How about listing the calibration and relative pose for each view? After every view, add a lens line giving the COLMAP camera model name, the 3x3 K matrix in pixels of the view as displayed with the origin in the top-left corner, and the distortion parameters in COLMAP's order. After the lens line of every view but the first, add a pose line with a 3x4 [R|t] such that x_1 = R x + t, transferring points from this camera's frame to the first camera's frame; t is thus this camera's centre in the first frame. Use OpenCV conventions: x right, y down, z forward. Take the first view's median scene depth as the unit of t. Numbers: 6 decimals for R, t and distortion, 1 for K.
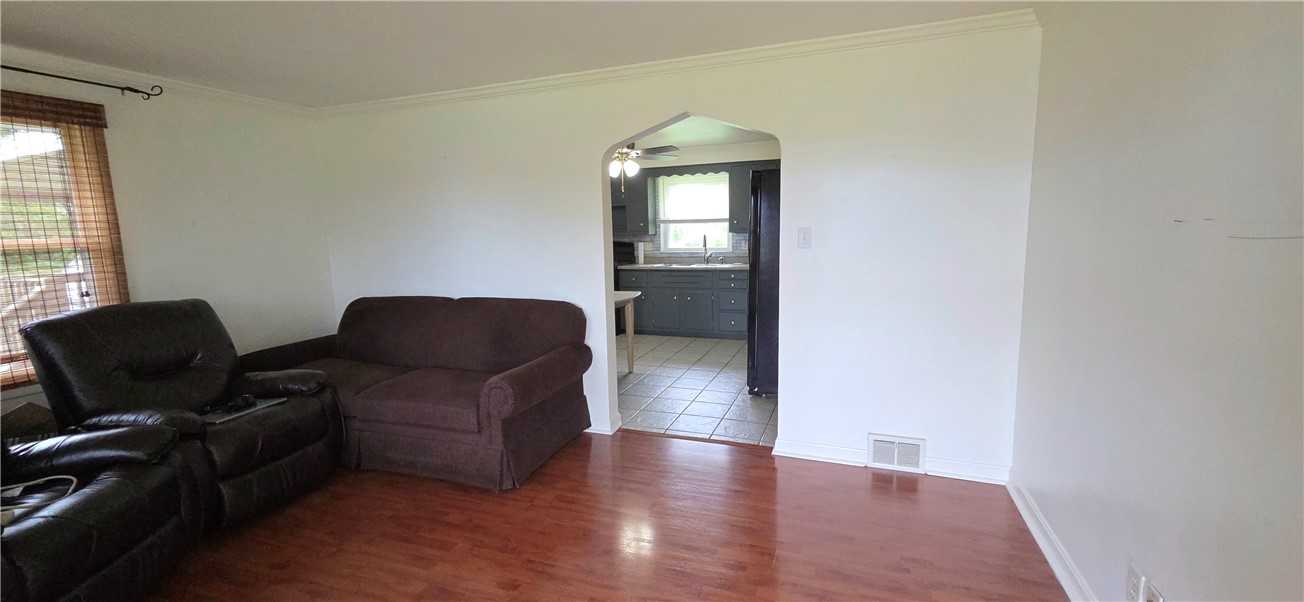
lens RADIAL K [[536.5, 0, 652.0], [0, 536.5, 301.0], [0, 0, 1]] dist [-0.000518, 0.000015]
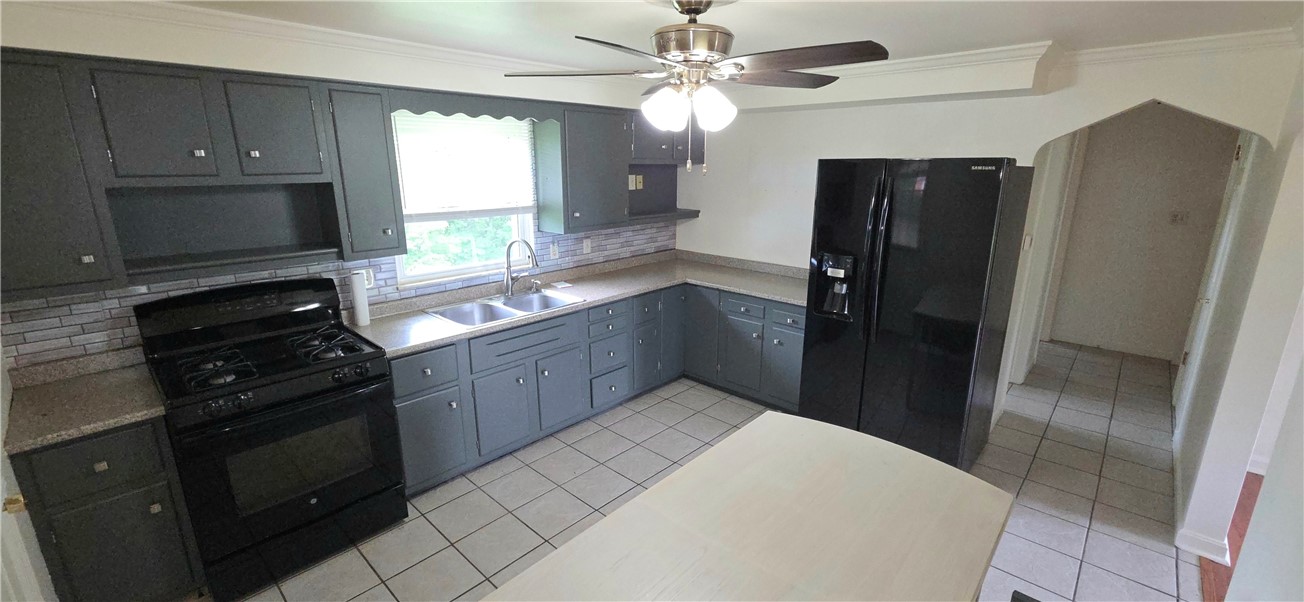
lens RADIAL K [[536.5, 0, 652.0], [0, 536.5, 301.0], [0, 0, 1]] dist [-0.000518, 0.000015]
pose [[0.400683, -0.209956, 0.891836, -0.314229], [0.124156, 0.976854, 0.174190, -0.139909], [-0.907765, 0.040931, 0.417476, 0.667872]]
